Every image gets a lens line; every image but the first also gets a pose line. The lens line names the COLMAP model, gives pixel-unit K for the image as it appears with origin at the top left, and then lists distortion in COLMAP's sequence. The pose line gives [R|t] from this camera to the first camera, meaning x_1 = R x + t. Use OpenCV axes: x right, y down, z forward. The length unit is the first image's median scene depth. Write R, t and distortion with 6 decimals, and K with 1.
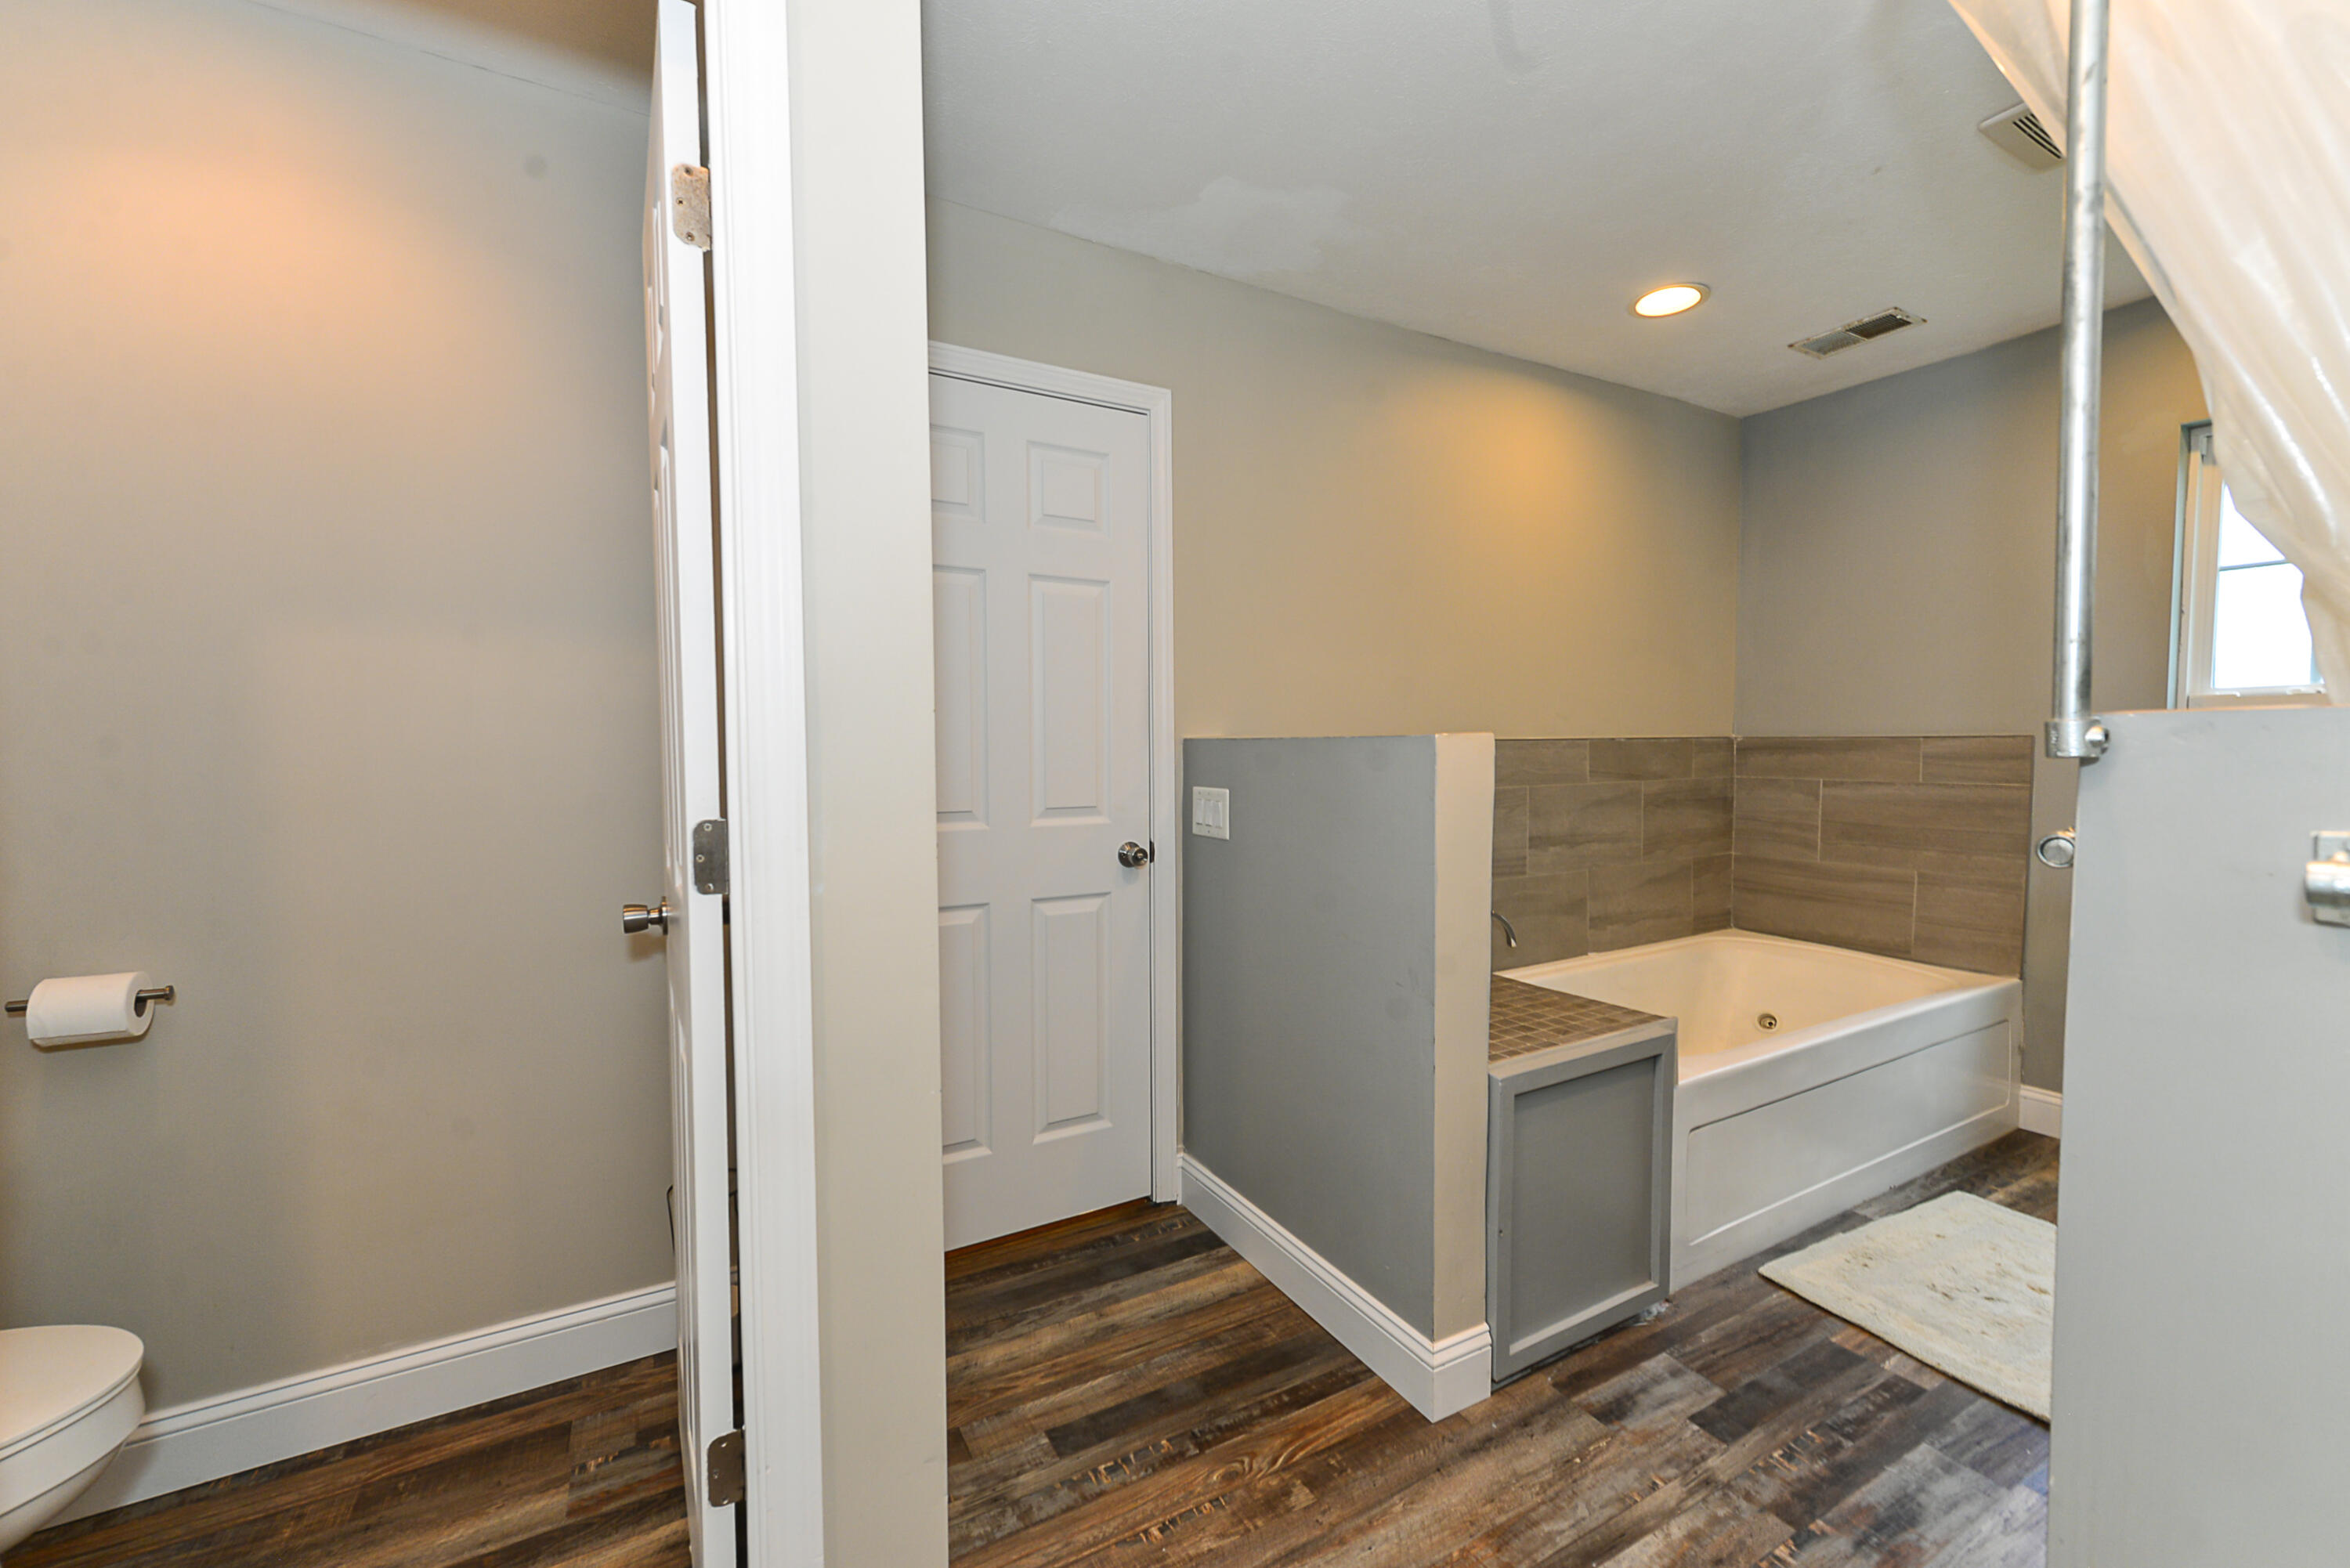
lens RADIAL K [[920.7, 0, 1159.0], [0, 920.7, 793.6], [0, 0, 1]] dist [0.011812, -0.004829]
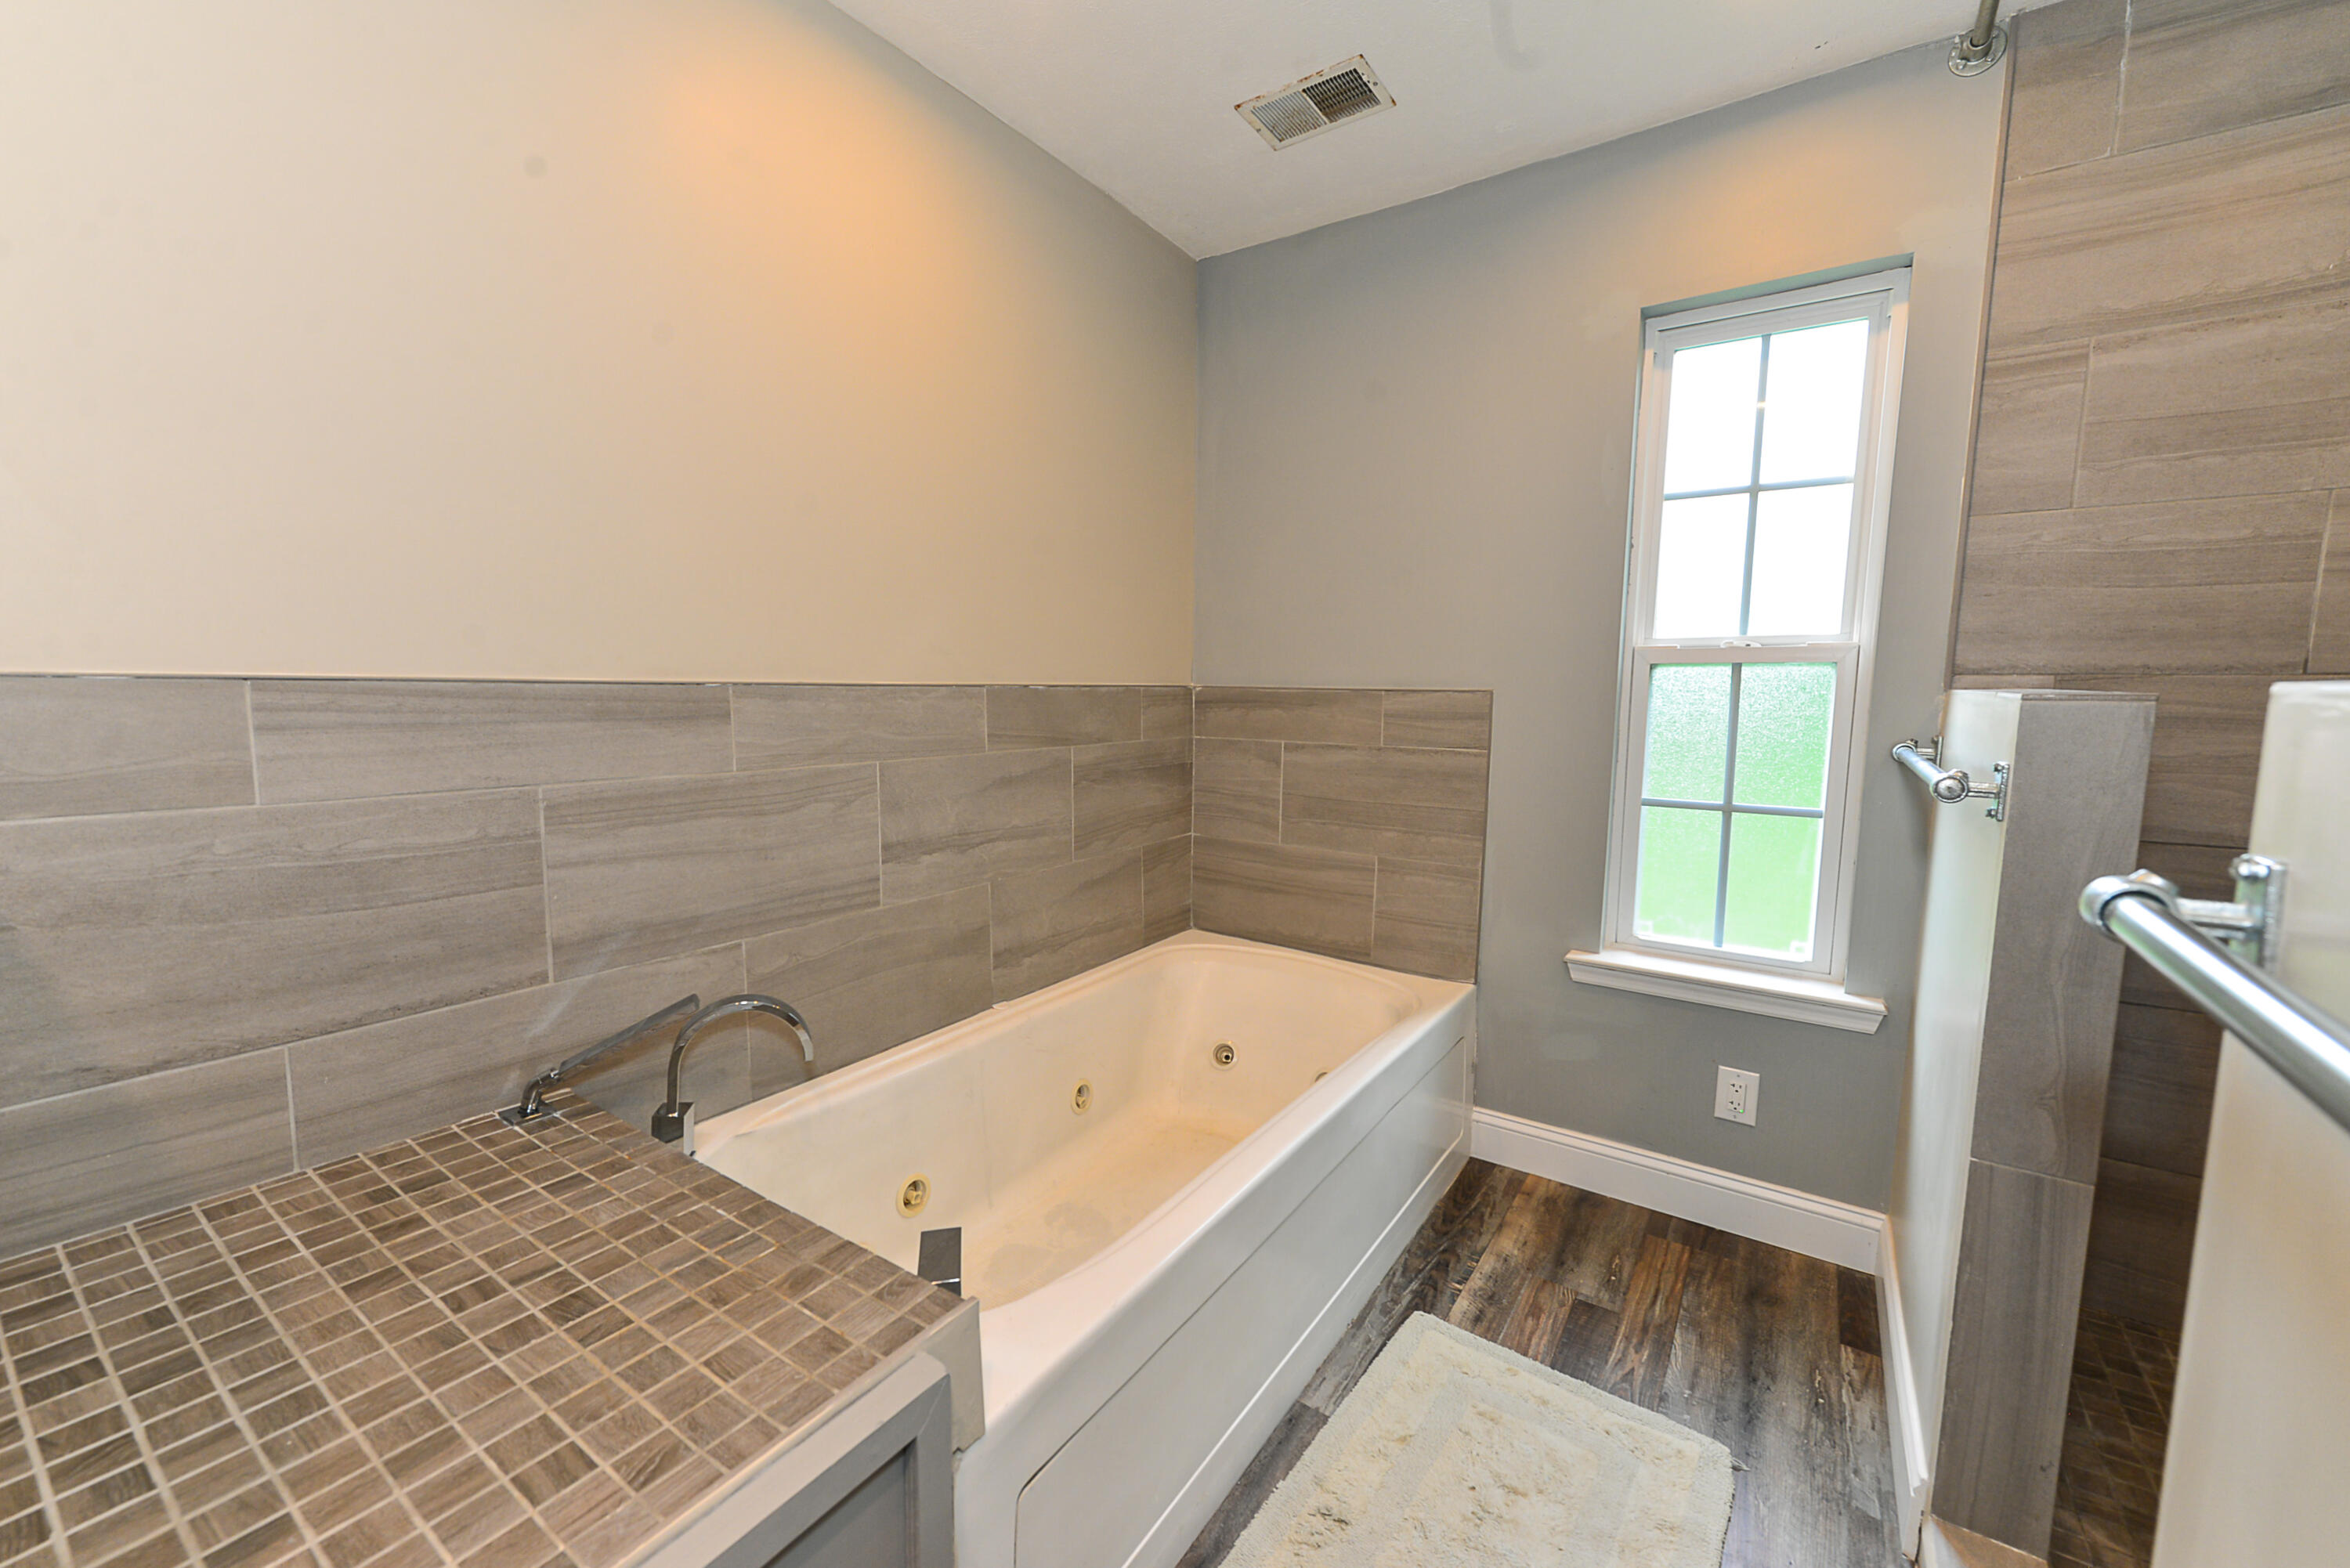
lens RADIAL K [[920.7, 0, 1159.0], [0, 920.7, 793.6], [0, 0, 1]] dist [0.011812, -0.004829]
pose [[0.895840, -0.035712, 0.442939, 0.278892], [0.007731, 0.997867, 0.064817, -0.023820], [-0.444309, -0.054641, 0.894206, 0.350403]]
